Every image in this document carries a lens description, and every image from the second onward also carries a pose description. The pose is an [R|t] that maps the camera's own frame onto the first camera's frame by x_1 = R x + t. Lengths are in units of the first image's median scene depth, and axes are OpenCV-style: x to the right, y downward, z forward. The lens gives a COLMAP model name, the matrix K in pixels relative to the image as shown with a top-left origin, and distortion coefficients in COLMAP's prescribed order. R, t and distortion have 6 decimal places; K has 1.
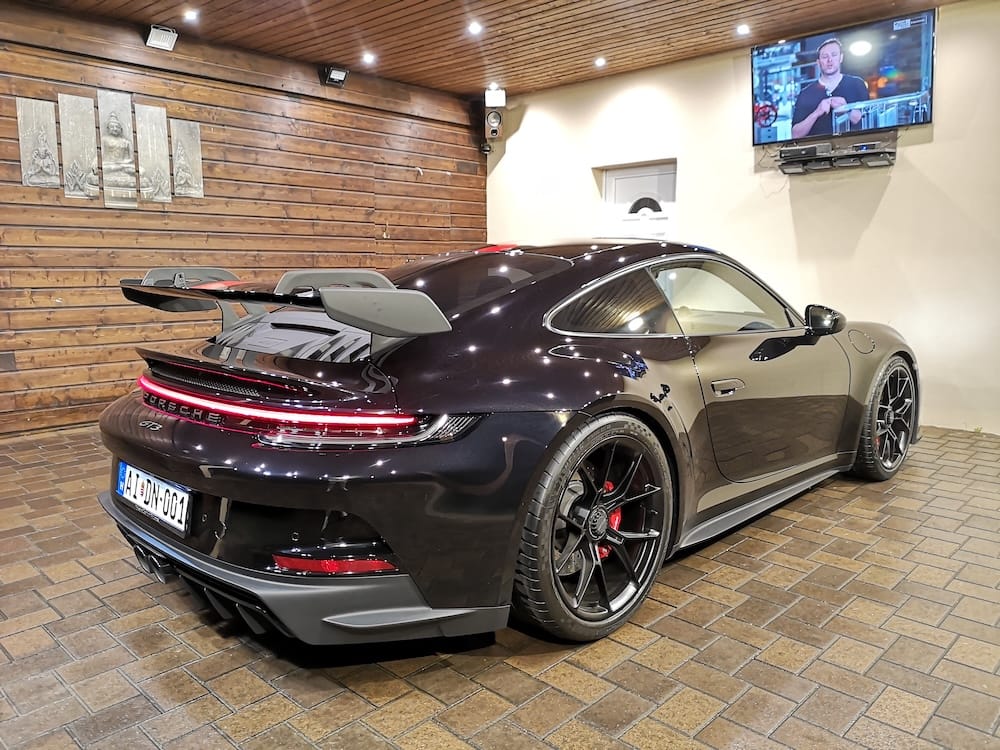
lens RADIAL K [[764.2, 0, 500.0], [0, 764.2, 375.0], [0, 0, 1]] dist [0.061242, -0.059520]
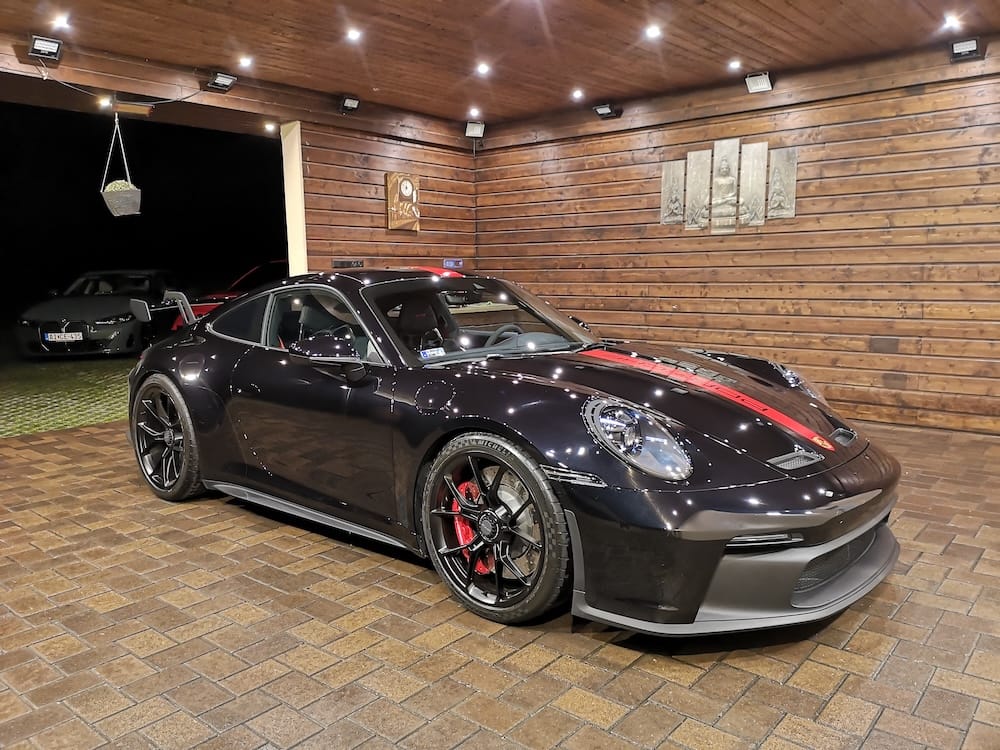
lens RADIAL K [[764.2, 0, 500.0], [0, 764.2, 375.0], [0, 0, 1]] dist [0.061242, -0.059520]
pose [[0.067537, 0.130576, -0.989135, 0.748522], [-0.133197, 0.983704, 0.120765, -0.100015], [0.988786, 0.123594, 0.083829, 0.598691]]
